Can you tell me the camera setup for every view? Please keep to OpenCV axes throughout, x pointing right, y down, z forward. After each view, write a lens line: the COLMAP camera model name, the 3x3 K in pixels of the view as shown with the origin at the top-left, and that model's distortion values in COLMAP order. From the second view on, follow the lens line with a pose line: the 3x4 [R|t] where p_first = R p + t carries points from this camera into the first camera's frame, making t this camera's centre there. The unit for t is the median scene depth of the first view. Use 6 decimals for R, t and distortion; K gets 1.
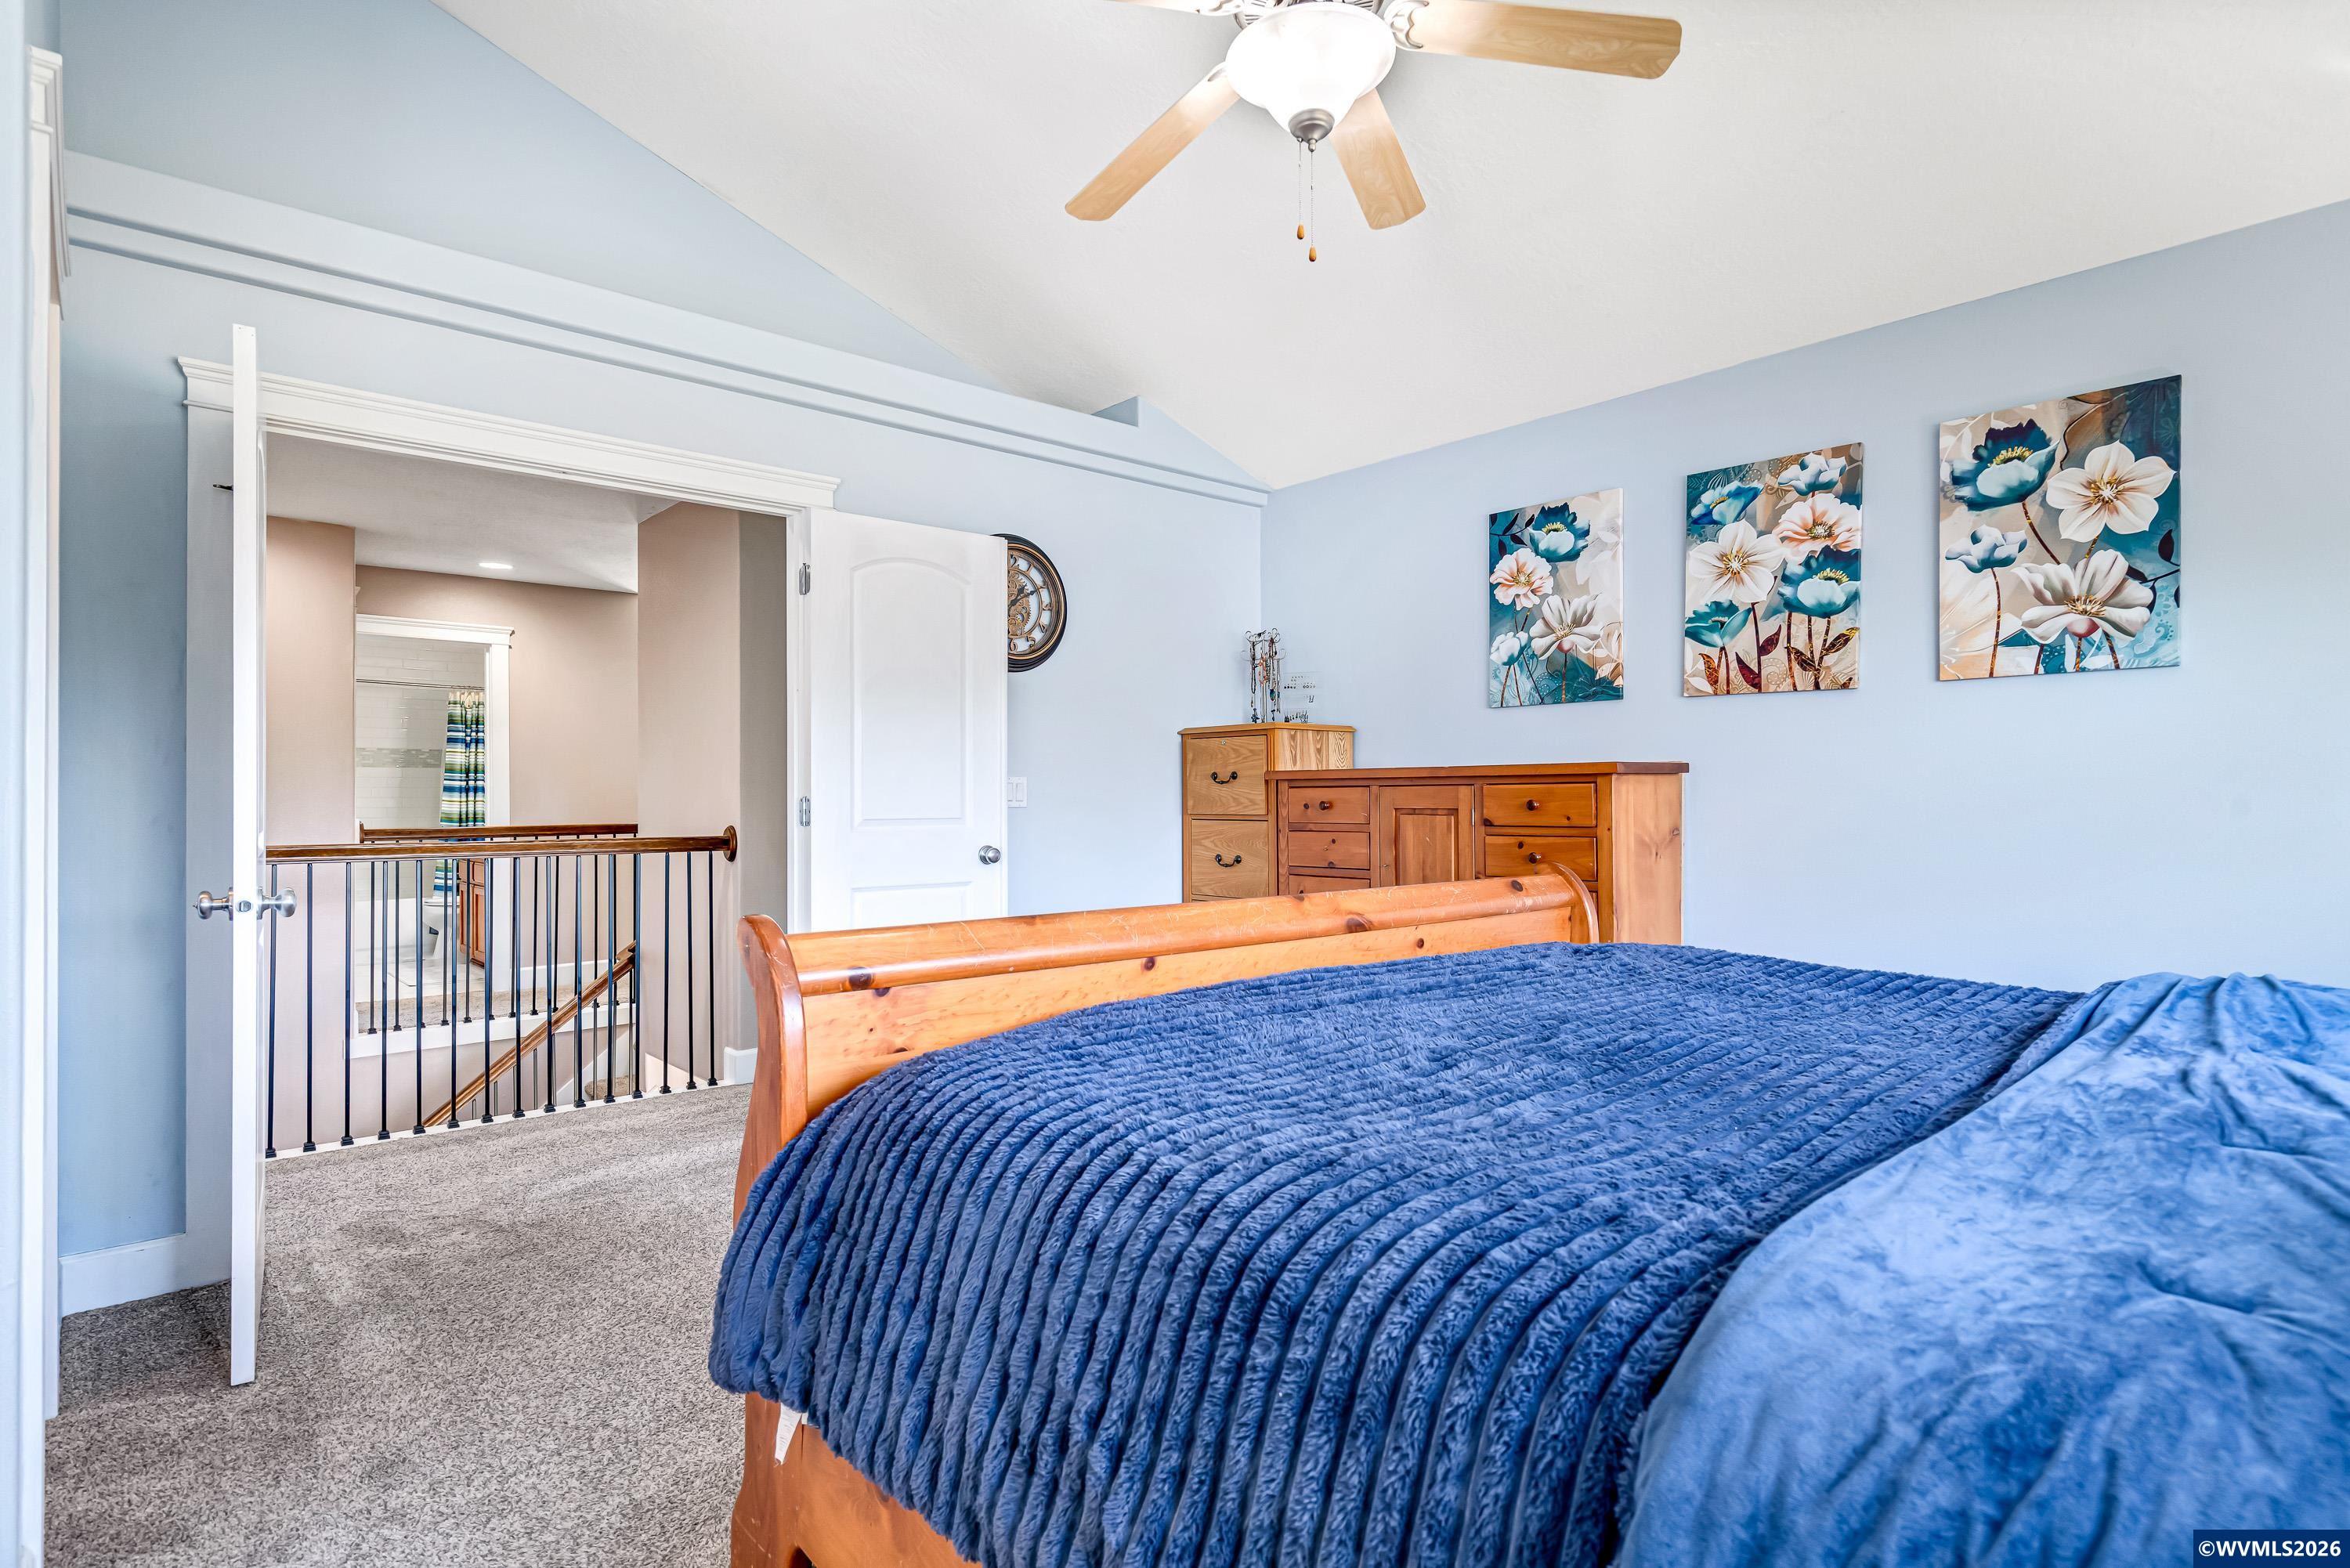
lens RADIAL K [[1187.4, 0, 1171.3], [0, 1187.4, 785.9], [0, 0, 1]] dist [-0.000641, 0.000798]
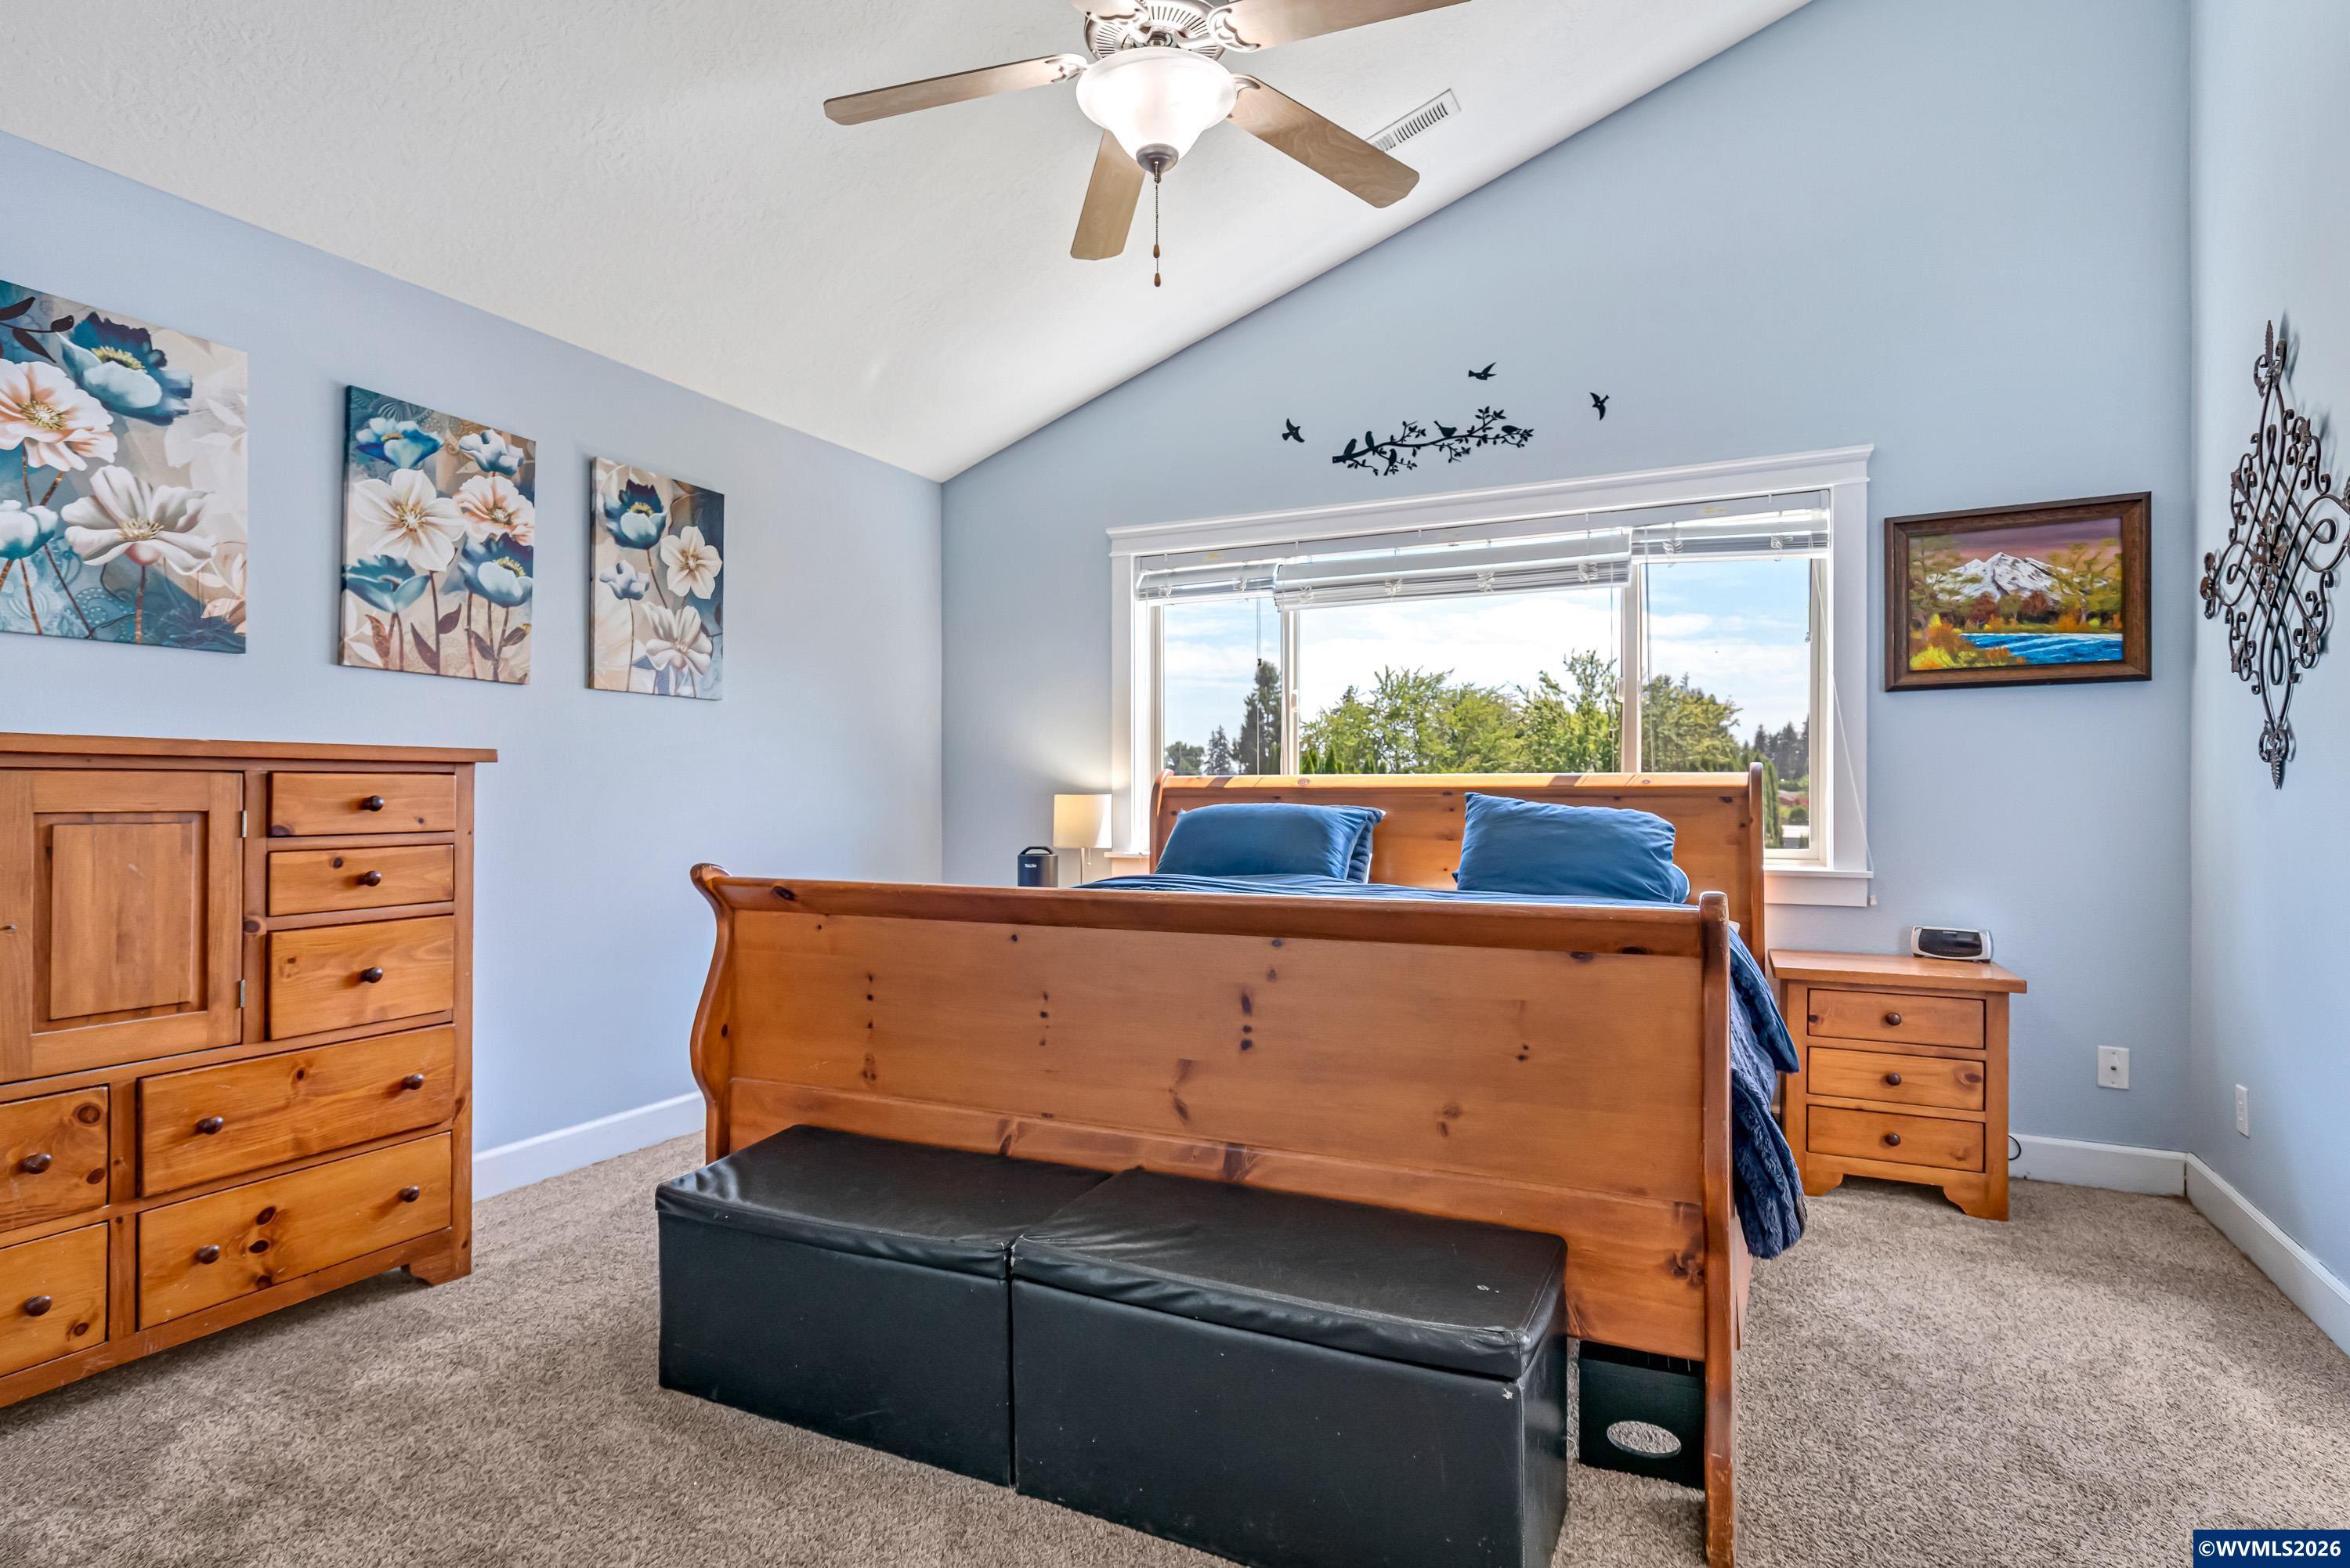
lens RADIAL K [[1187.4, 0, 1171.3], [0, 1187.4, 785.9], [0, 0, 1]] dist [-0.000641, 0.000798]
pose [[-0.377149, 0.013410, 0.926055, -0.527330], [-0.002042, 0.999881, -0.015310, 0.016004], [-0.926150, -0.007665, -0.377077, 0.841995]]
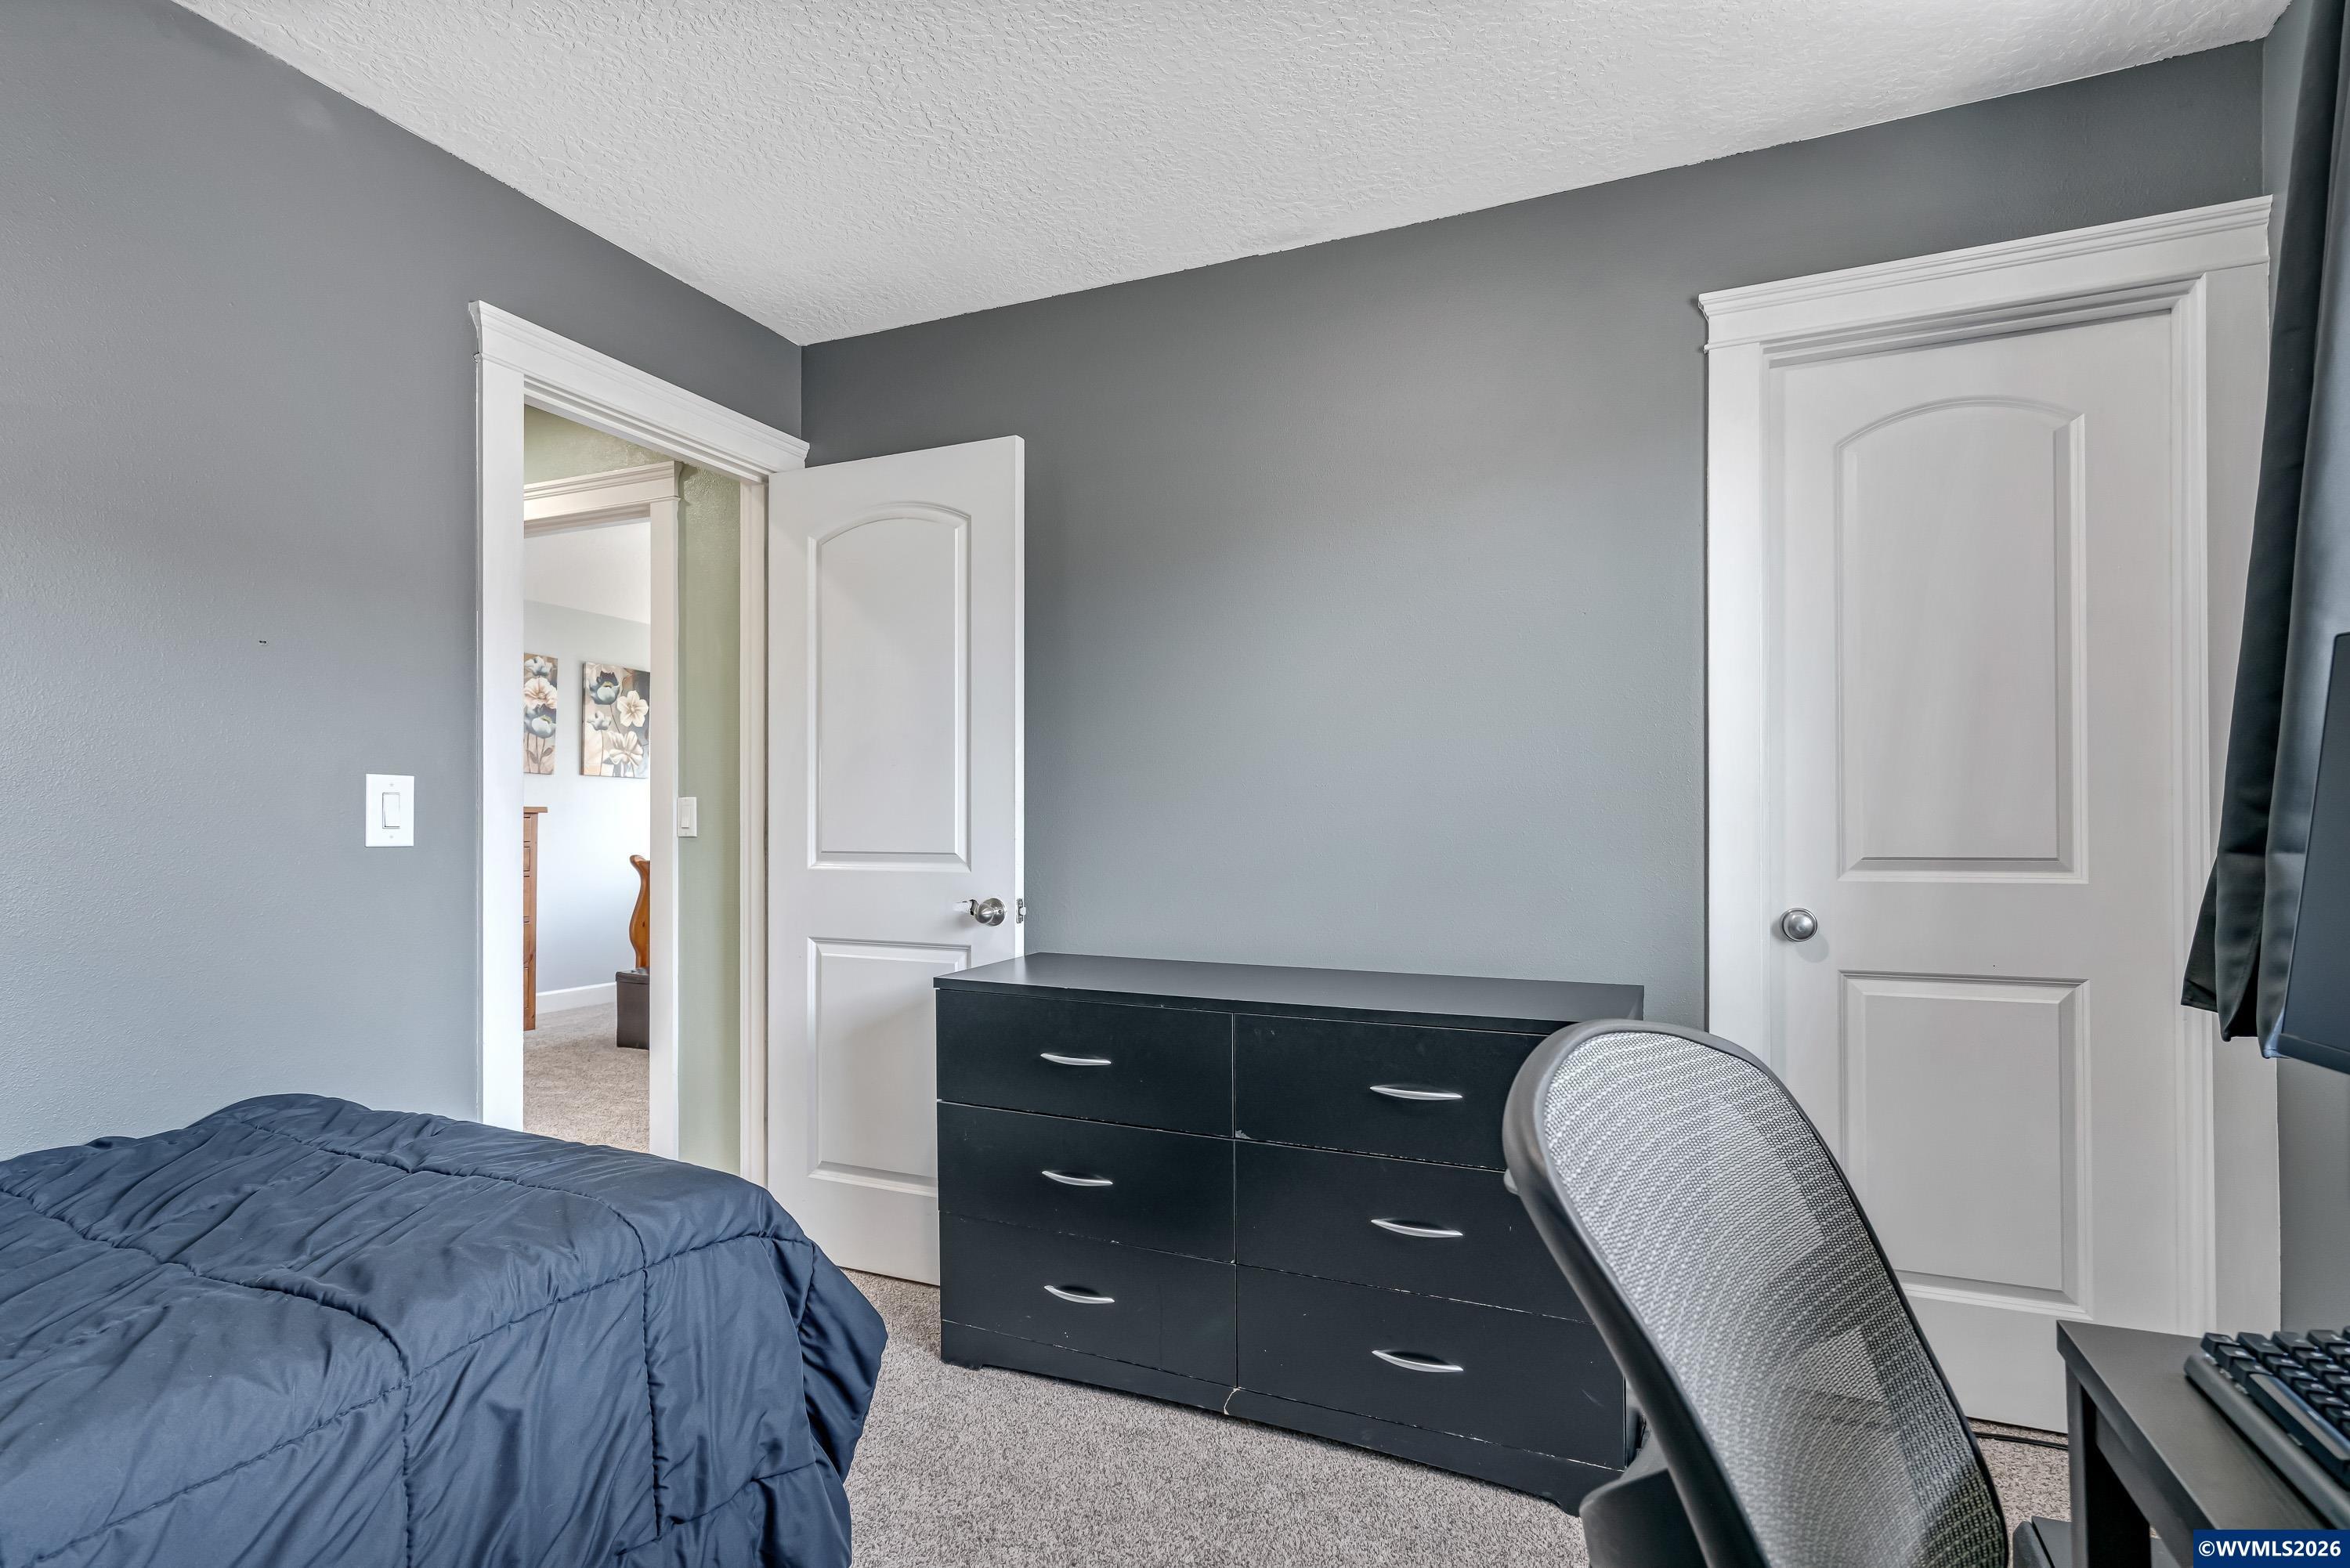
lens RADIAL K [[1164.0, 0, 1152.9], [0, 1164.0, 817.3], [0, 0, 1]] dist [-0.001292, -0.000009]
pose [[-0.407965, 0.013747, 0.912894, -1.671220], [-0.008501, 0.999786, -0.018854, 0.022698], [-0.912958, -0.015452, -0.407761, 0.836779]]
